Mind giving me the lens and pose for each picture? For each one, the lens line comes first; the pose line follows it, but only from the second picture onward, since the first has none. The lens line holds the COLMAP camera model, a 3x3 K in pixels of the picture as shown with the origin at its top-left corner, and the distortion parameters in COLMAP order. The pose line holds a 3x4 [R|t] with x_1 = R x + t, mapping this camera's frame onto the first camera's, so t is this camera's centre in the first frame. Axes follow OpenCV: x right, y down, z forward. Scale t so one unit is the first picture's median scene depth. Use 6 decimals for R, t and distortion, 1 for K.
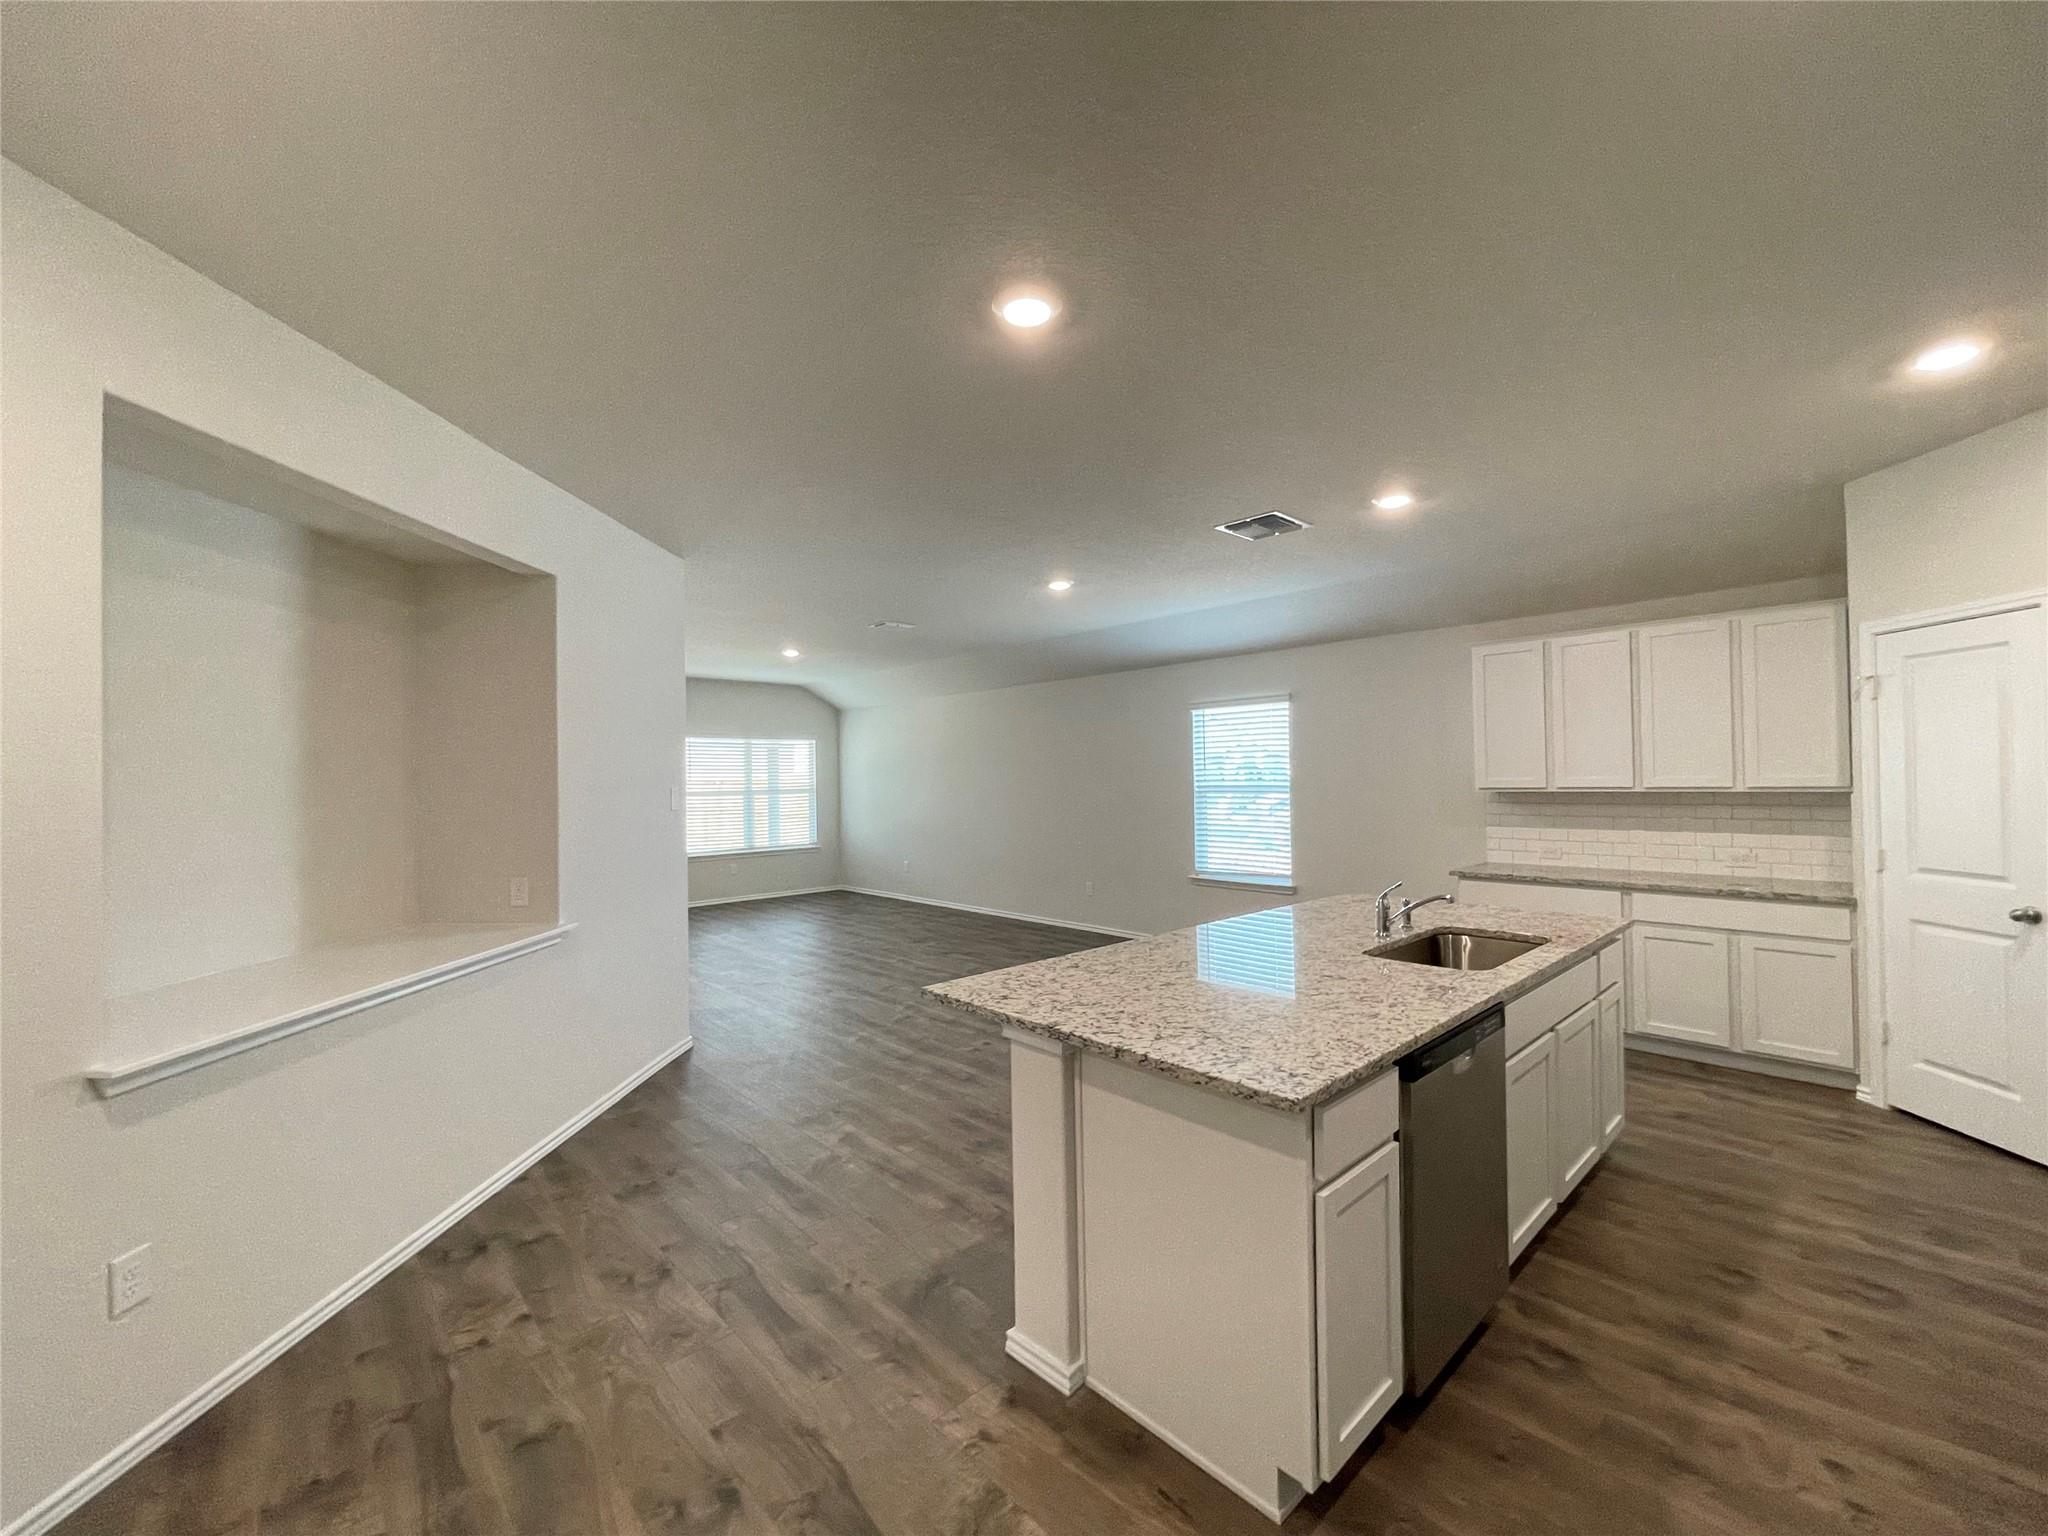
lens RADIAL K [[829.0, 0, 1018.5], [0, 829.0, 771.5], [0, 0, 1]] dist [-0.000759, -0.000069]
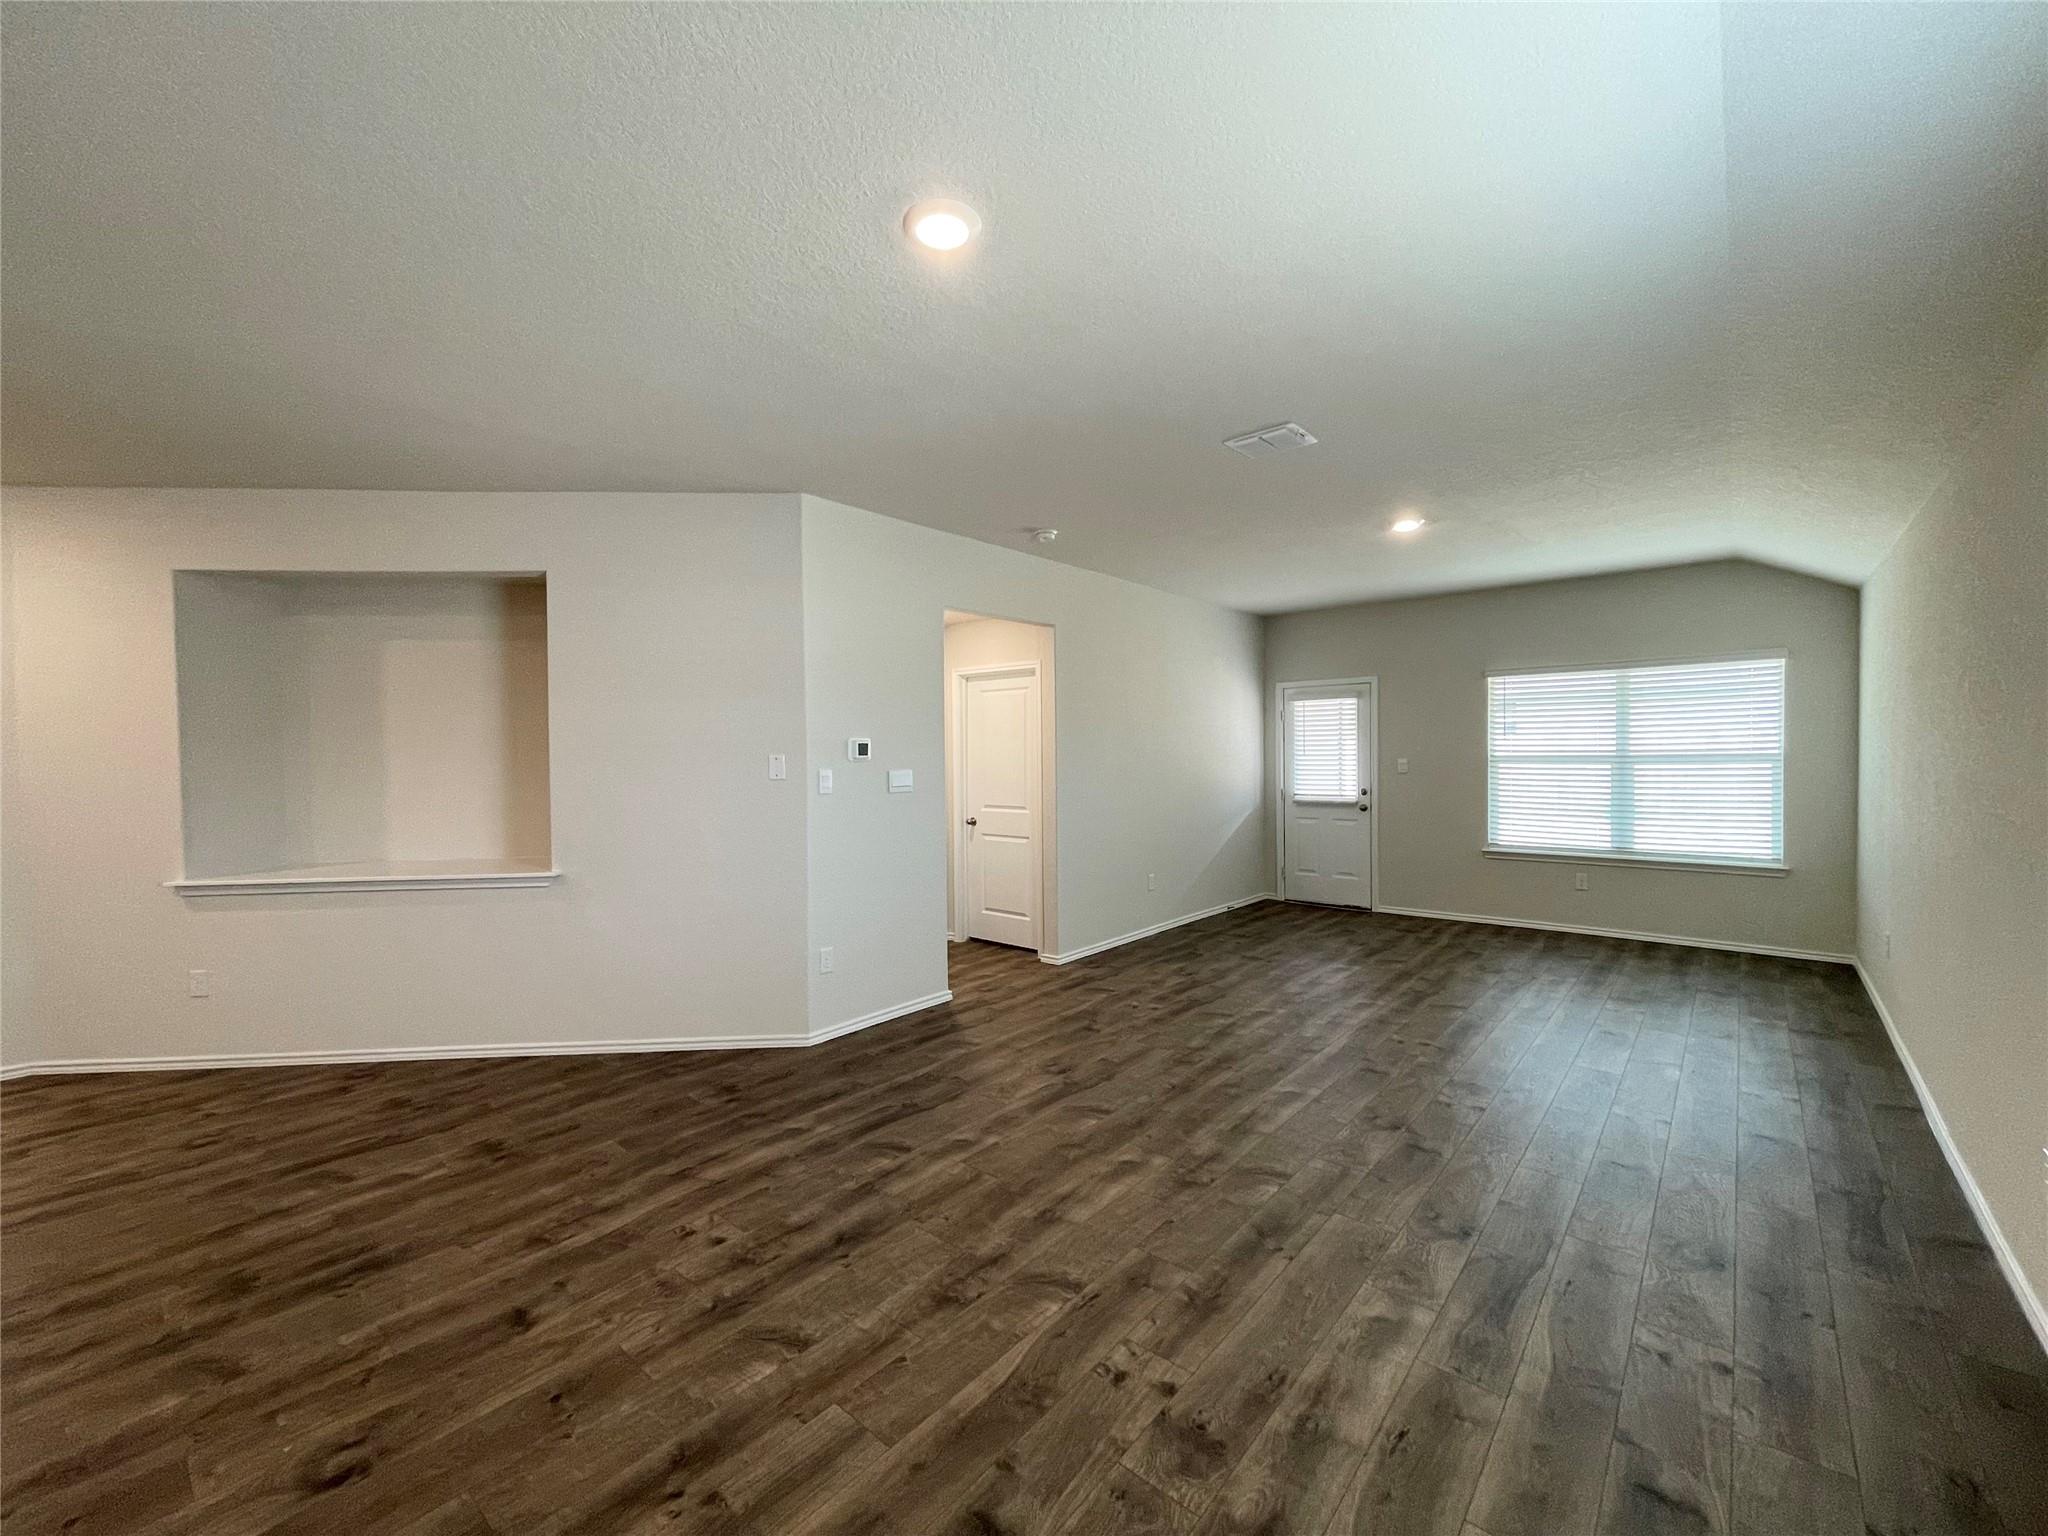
lens RADIAL K [[833.5, 0, 1019.6], [0, 833.5, 767.3], [0, 0, 1]] dist [-0.001406, -0.000661]
pose [[0.112885, 0.034471, -0.993010, 0.548215], [0.016123, 0.999203, 0.036519, 0.005706], [0.993477, -0.020133, 0.112239, 1.231953]]
